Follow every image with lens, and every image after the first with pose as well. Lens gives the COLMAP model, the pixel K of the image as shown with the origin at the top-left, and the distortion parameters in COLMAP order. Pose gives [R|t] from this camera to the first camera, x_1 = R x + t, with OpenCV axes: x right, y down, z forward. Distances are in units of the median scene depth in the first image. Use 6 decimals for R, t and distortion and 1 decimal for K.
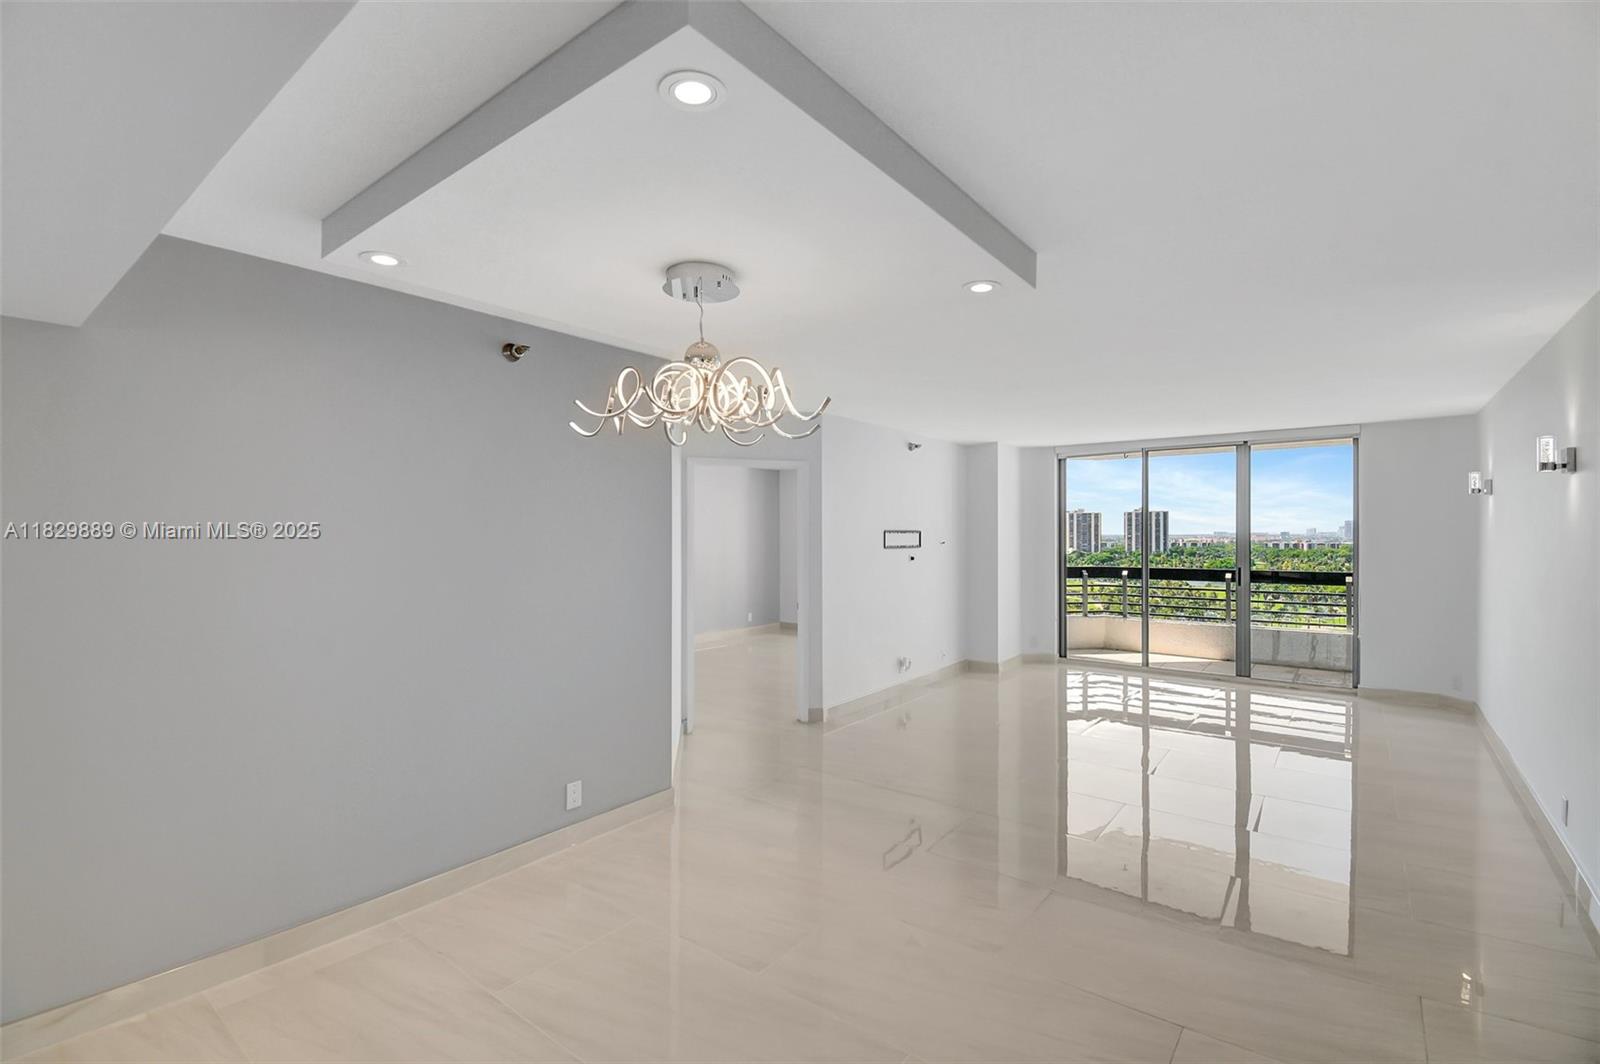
lens RADIAL K [[707.4, 0, 784.0], [0, 707.4, 547.7], [0, 0, 1]] dist [0.000449, -0.012191]
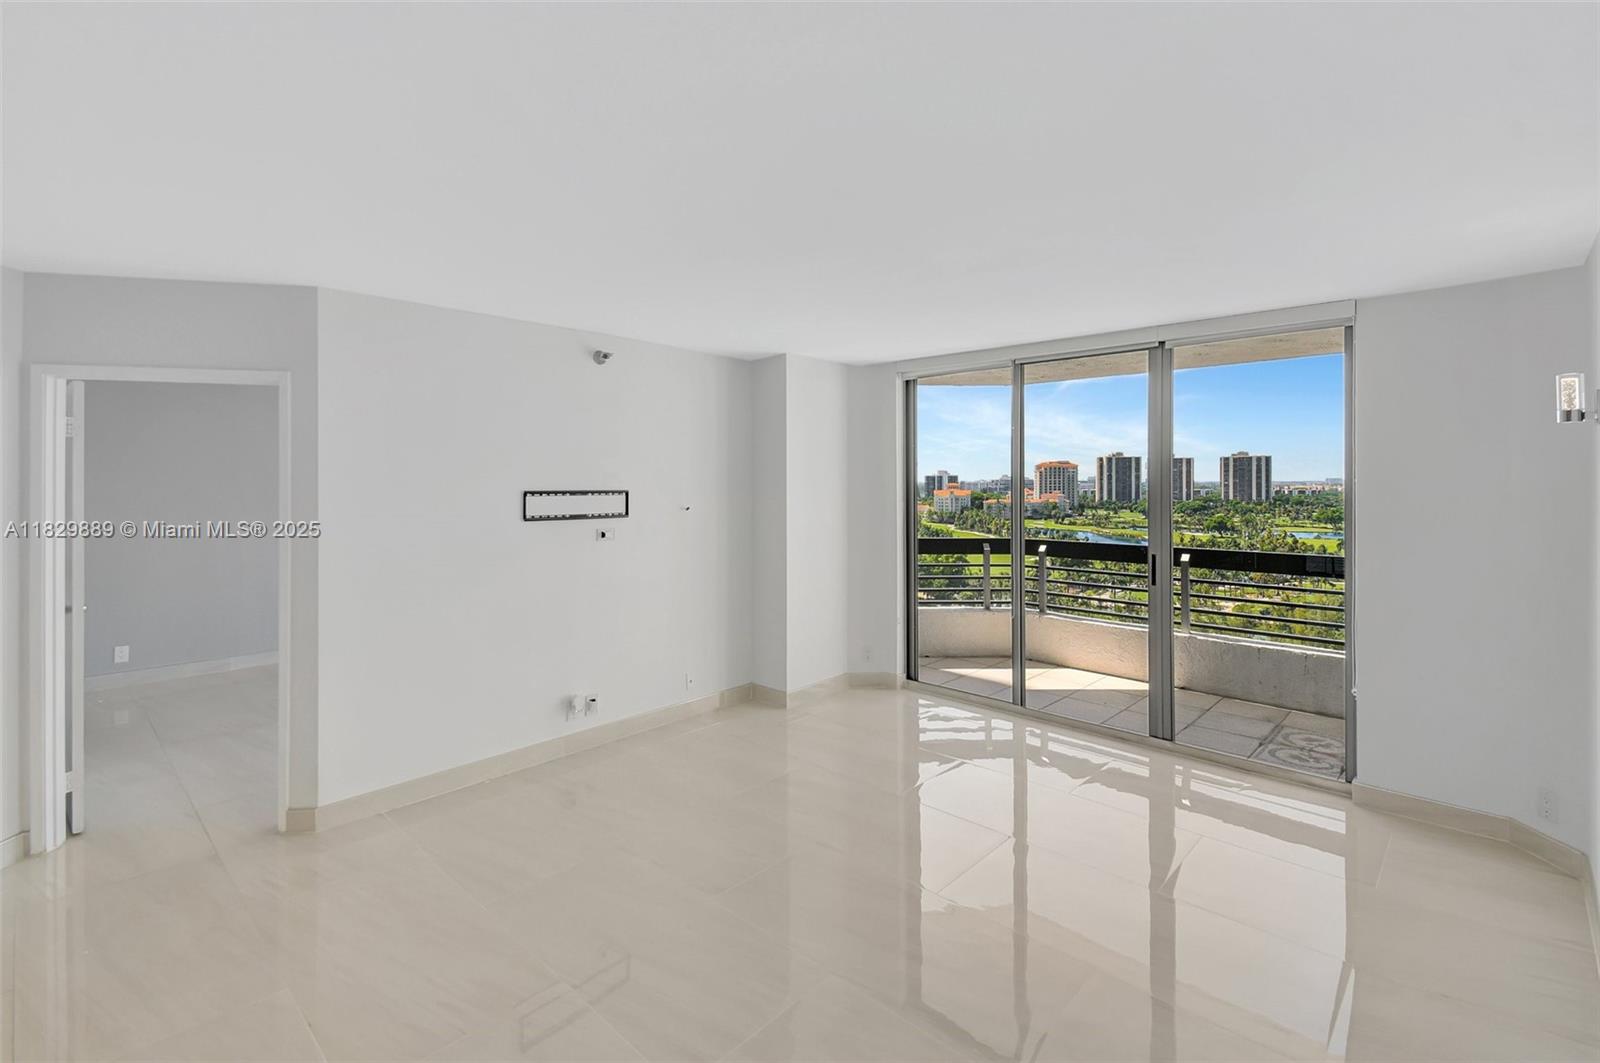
lens RADIAL K [[707.4, 0, 775.3], [0, 707.4, 480.0], [0, 0, 1]] dist [0.000449, -0.012191]
pose [[0.993878, 0.002053, -0.110467, 0.379194], [-0.004199, 0.999807, -0.019199, -0.020903], [0.110407, 0.019545, 0.993694, 0.361056]]
